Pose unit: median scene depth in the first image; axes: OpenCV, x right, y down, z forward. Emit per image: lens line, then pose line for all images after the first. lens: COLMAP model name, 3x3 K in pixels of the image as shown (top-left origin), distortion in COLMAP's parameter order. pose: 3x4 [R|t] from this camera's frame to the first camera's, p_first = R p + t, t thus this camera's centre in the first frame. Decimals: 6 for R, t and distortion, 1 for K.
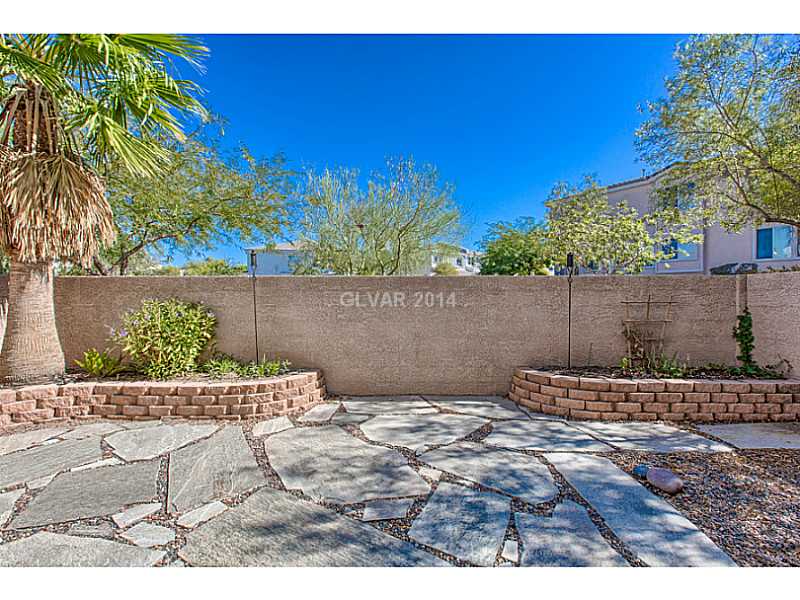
lens RADIAL K [[354.4, 0, 398.5], [0, 354.4, 297.0], [0, 0, 1]] dist [0.000772, -0.000553]
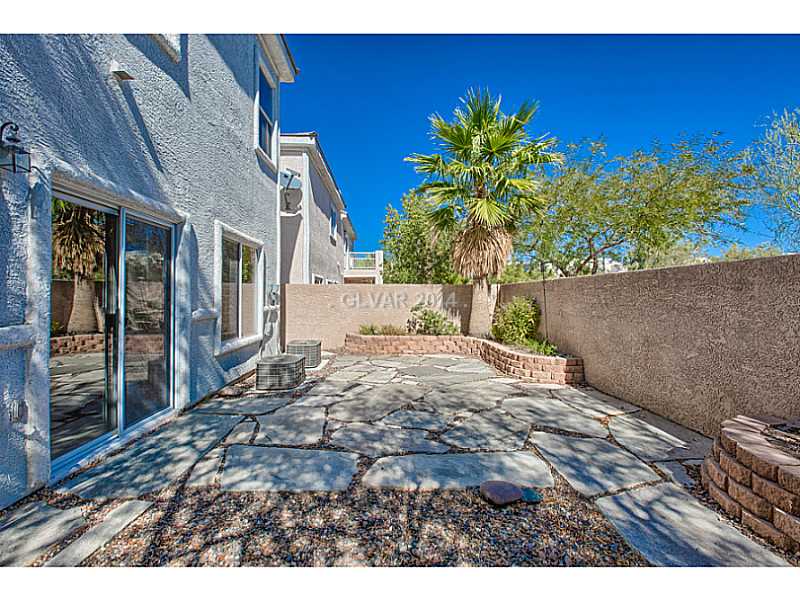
lens RADIAL K [[354.4, 0, 398.5], [0, 354.4, 297.0], [0, 0, 1]] dist [0.000772, -0.000553]
pose [[0.041570, -0.002087, -0.999133, 1.002700], [0.007488, 0.999970, -0.001778, 0.004104], [0.999108, -0.007408, 0.041585, 0.429919]]
